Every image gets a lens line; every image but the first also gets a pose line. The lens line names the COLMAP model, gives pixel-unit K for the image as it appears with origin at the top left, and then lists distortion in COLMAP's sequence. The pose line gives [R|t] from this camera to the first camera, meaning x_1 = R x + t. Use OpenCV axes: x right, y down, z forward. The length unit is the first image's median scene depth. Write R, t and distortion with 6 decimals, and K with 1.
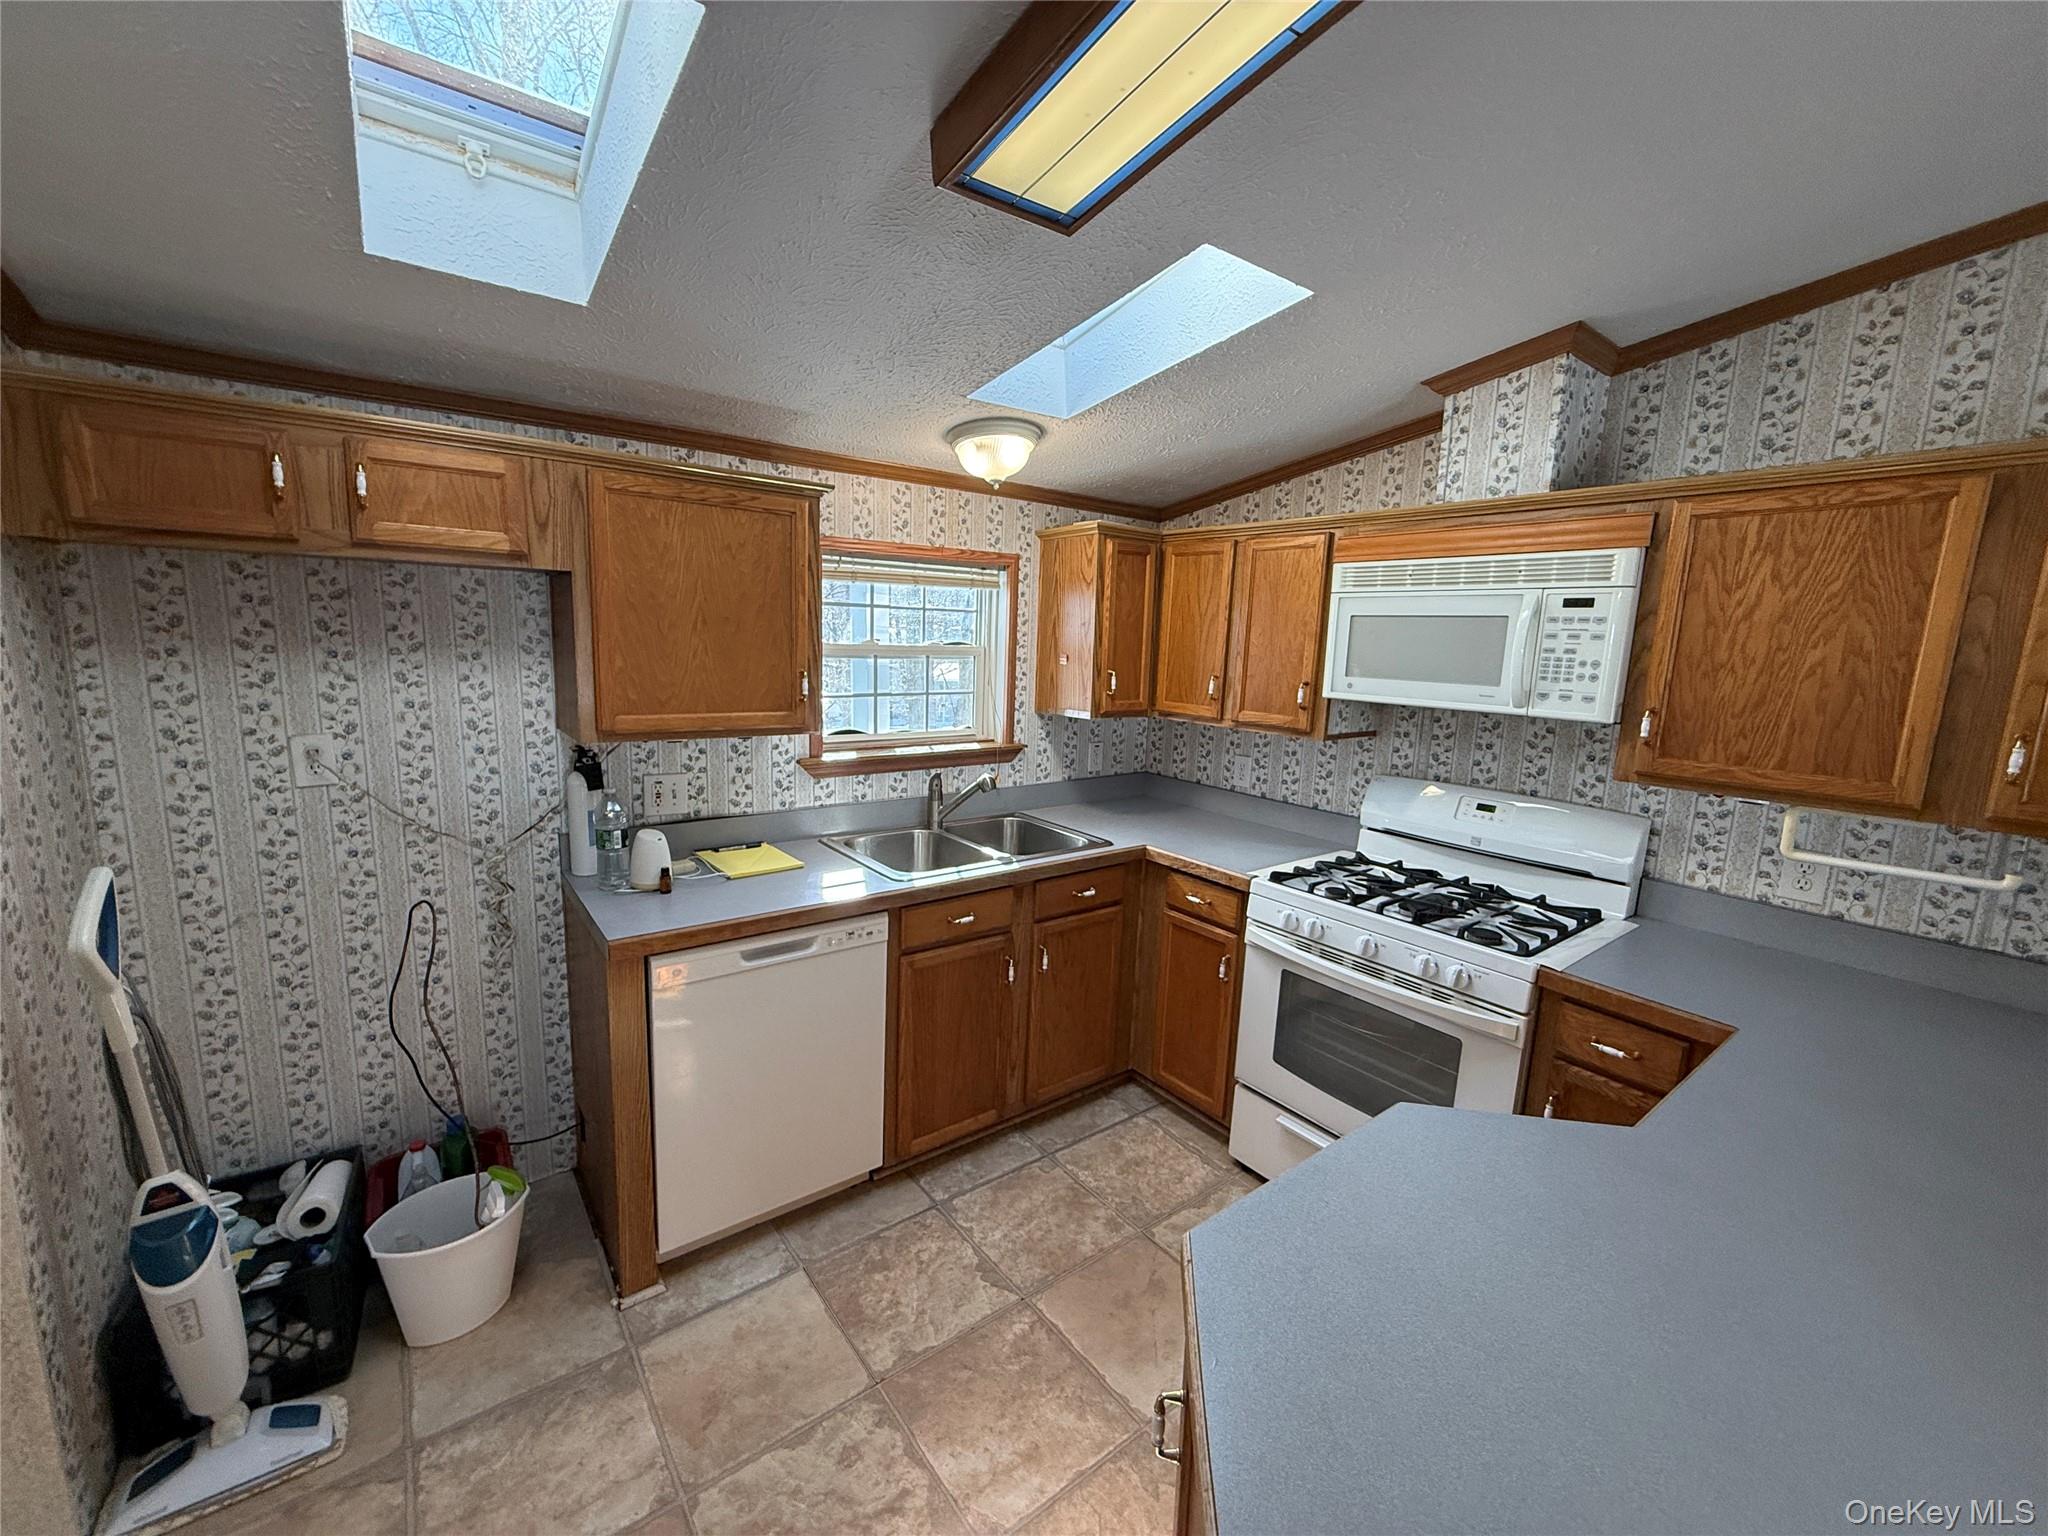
lens RADIAL K [[815.4, 0, 1017.5], [0, 815.4, 770.2], [0, 0, 1]] dist [-0.000962, -0.000235]
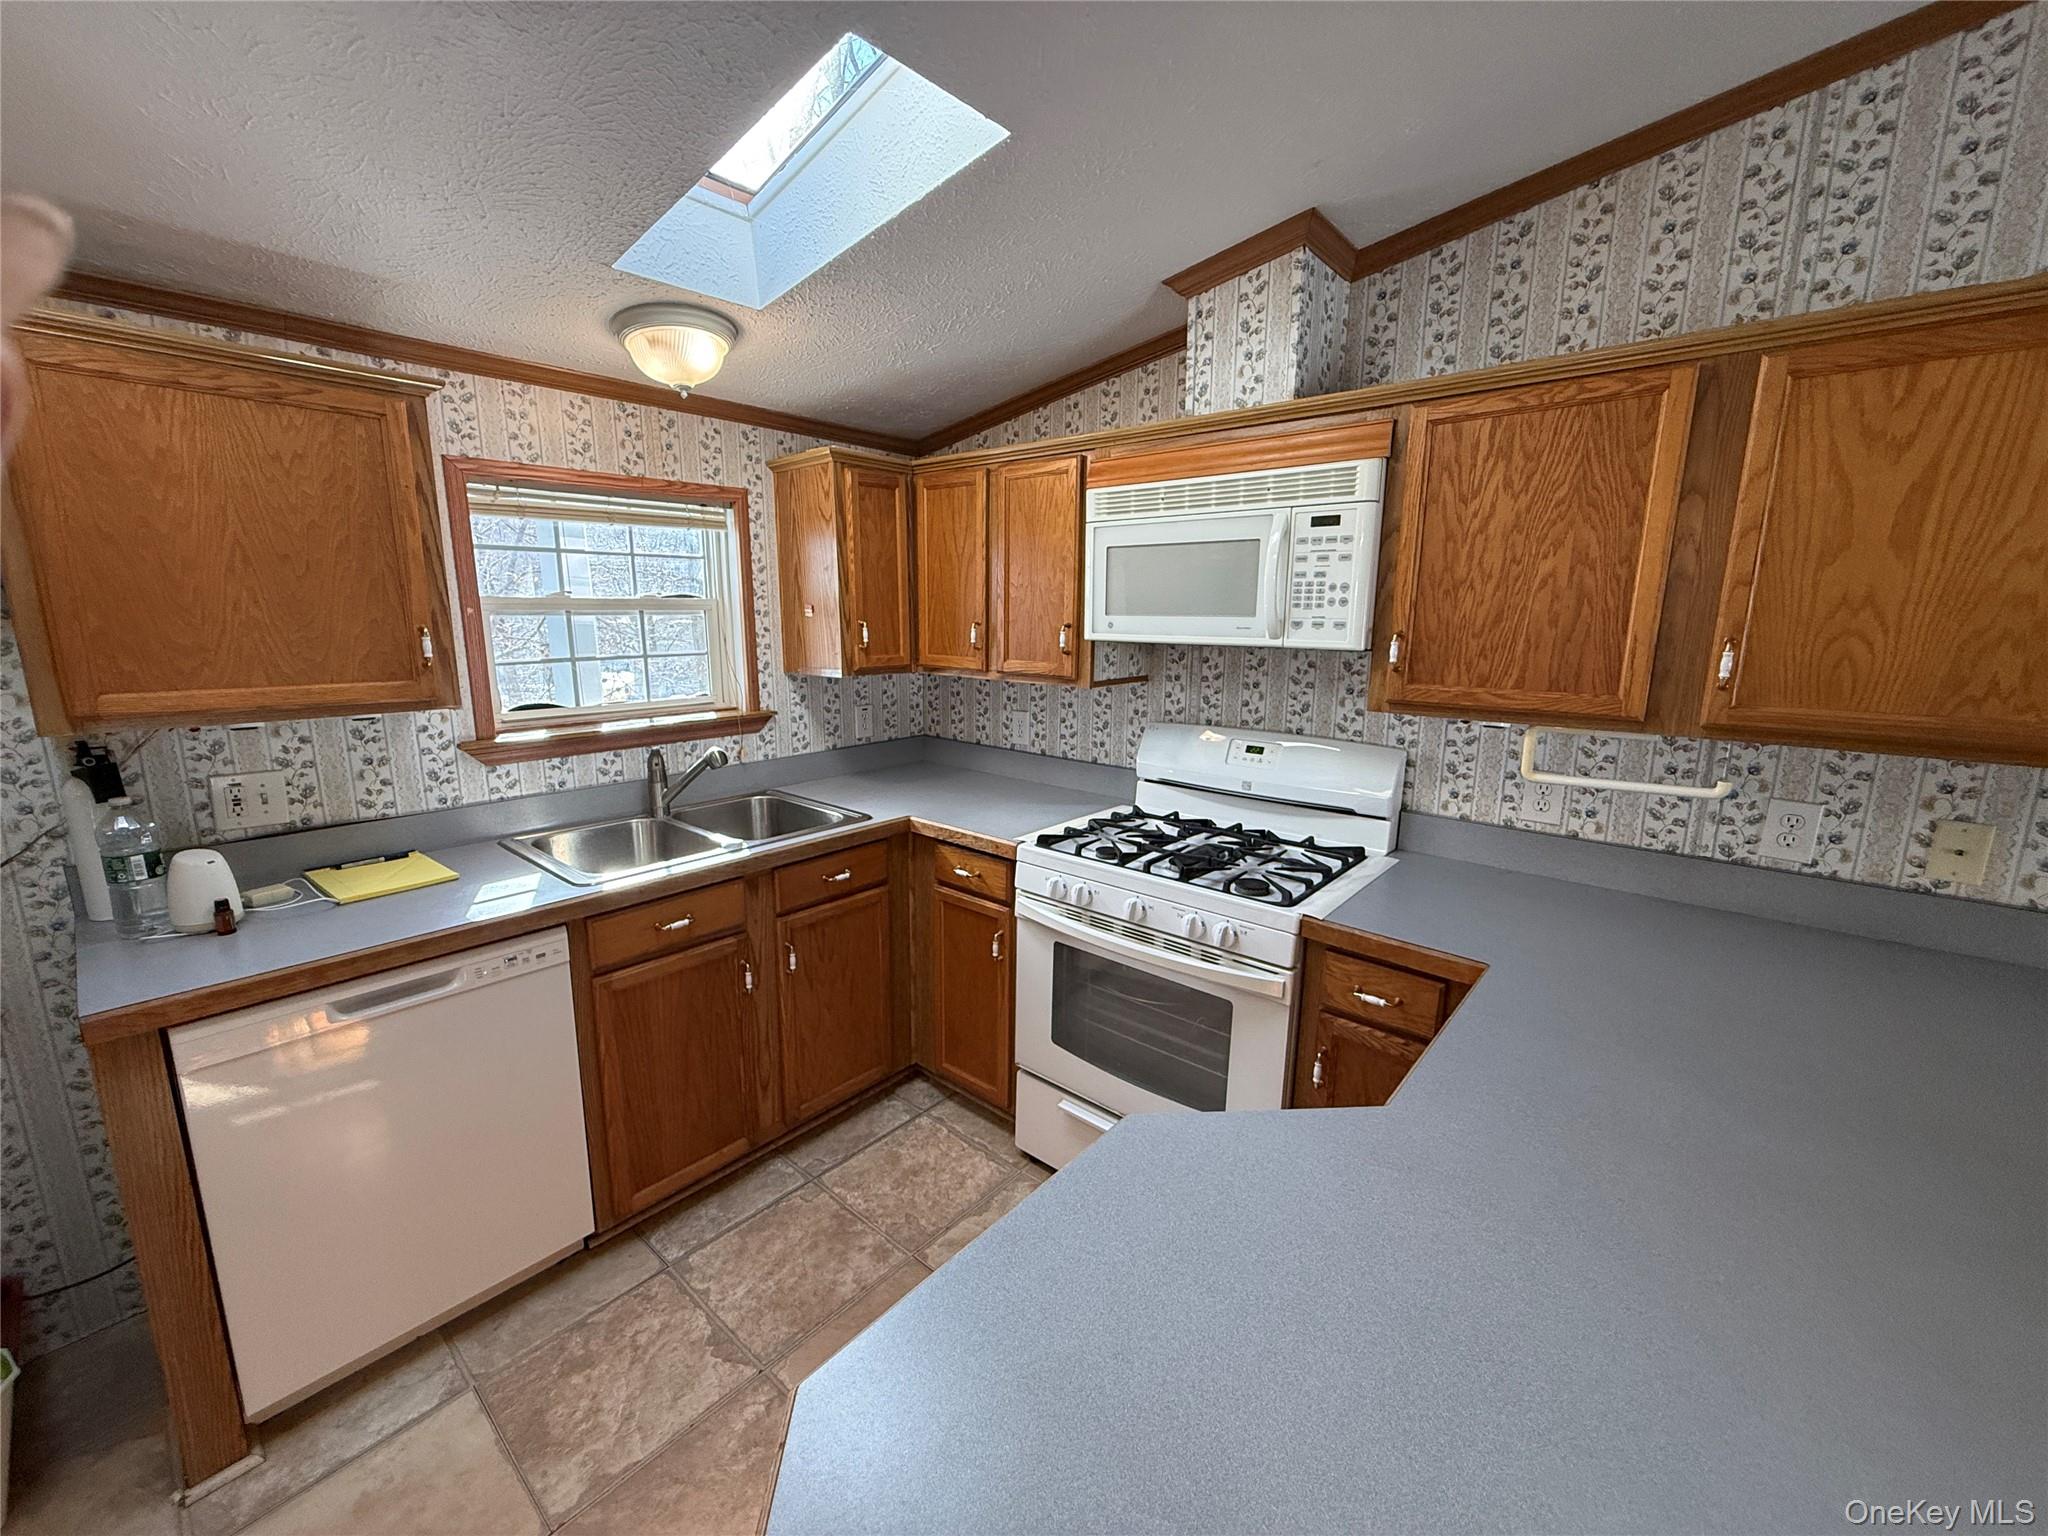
lens RADIAL K [[816.3, 0, 1017.9], [0, 816.3, 770.9], [0, 0, 1]] dist [-0.001372, 0.000251]
pose [[0.978200, -0.067520, 0.196380, 0.122691], [0.060123, 0.997247, 0.043395, 0.013687], [-0.198769, -0.030642, 0.979567, 0.129402]]
